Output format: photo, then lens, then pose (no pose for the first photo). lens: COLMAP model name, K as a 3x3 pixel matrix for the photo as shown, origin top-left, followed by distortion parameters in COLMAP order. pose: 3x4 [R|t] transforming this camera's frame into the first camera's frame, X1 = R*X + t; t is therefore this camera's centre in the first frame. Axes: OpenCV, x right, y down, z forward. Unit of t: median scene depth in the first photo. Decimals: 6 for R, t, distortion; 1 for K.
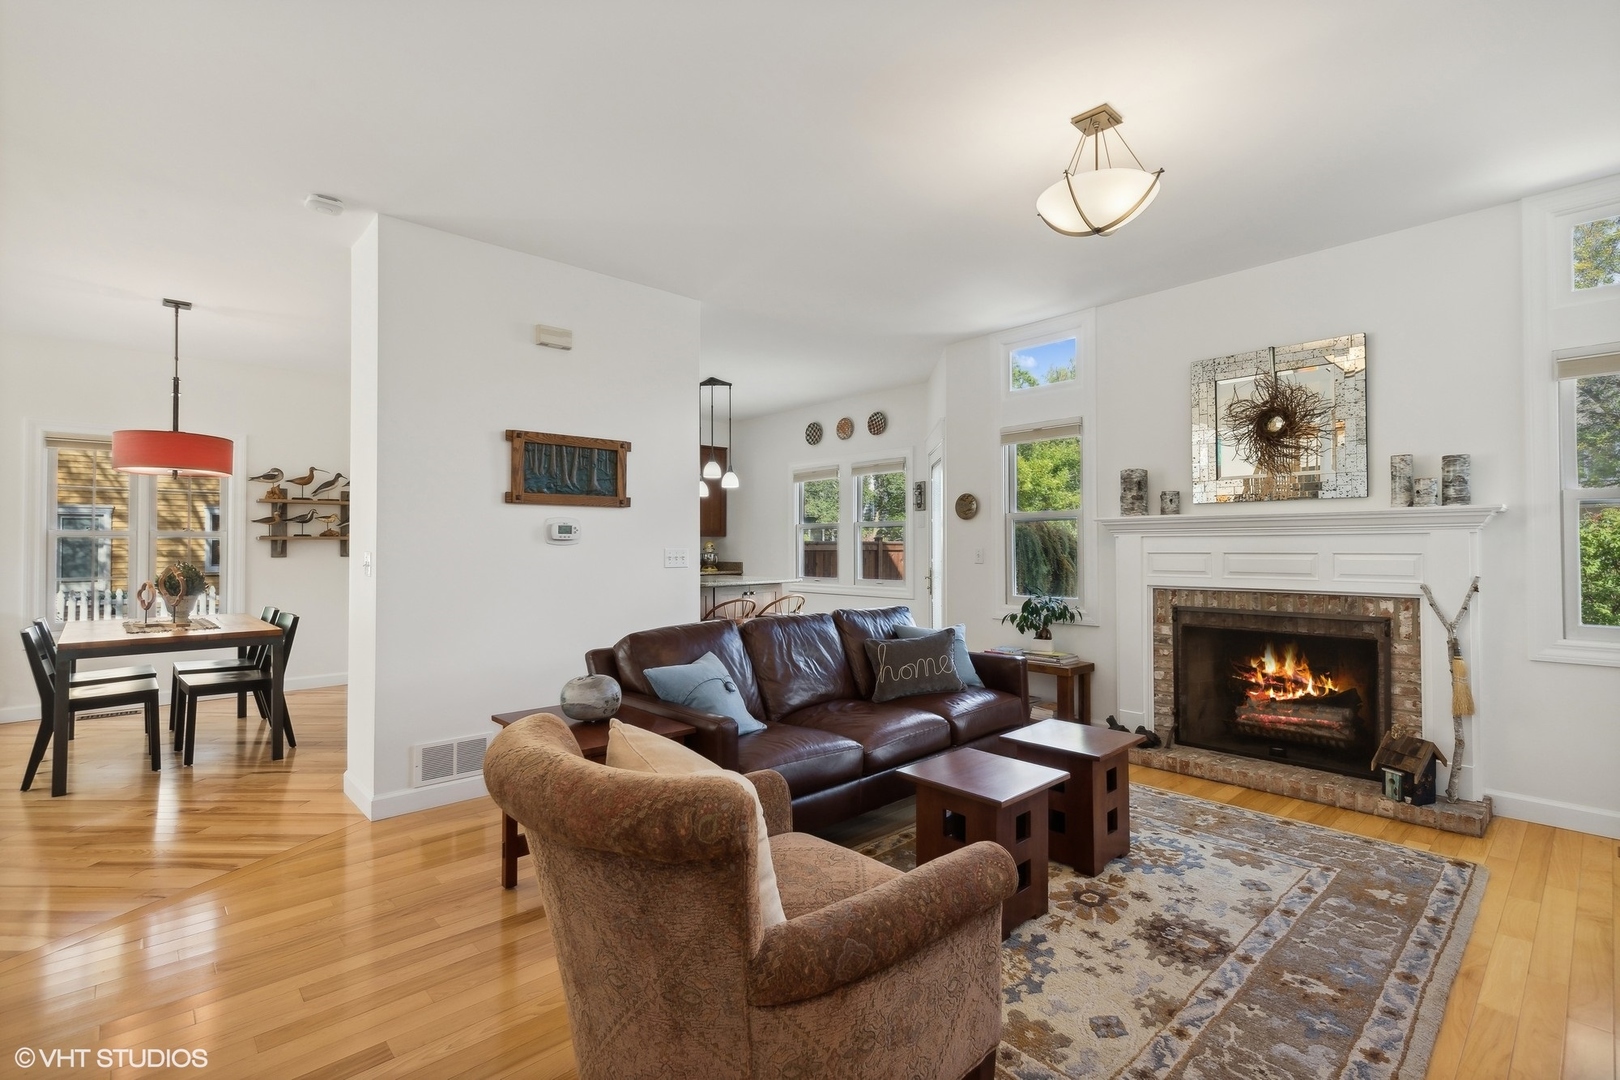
lens RADIAL K [[737.0, 0, 831.3], [0, 737.0, 542.0], [0, 0, 1]] dist [-0.002149, -0.000182]
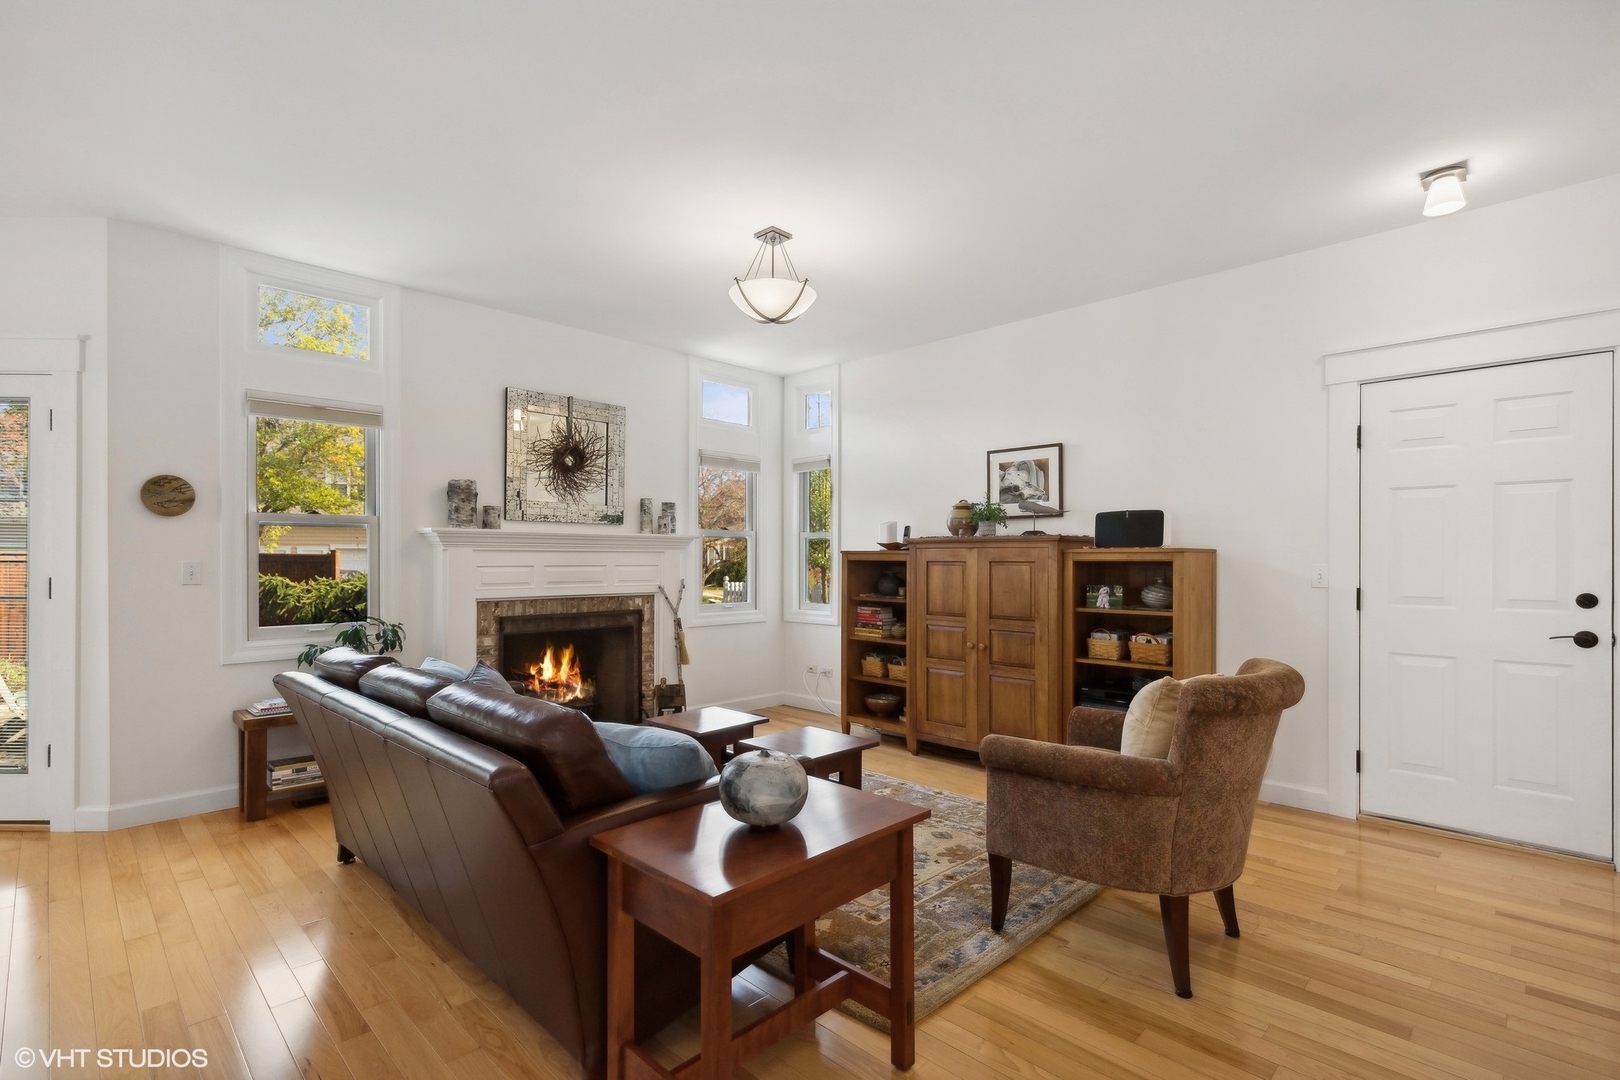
lens RADIAL K [[742.0, 0, 815.9], [0, 742.0, 550.8], [0, 0, 1]] dist [0.000537, 0.000449]
pose [[-0.042166, 0.012042, 0.999038, -0.669722], [-0.011326, 0.999857, -0.012530, 0.001622], [-0.999046, -0.011844, -0.042024, 0.664884]]
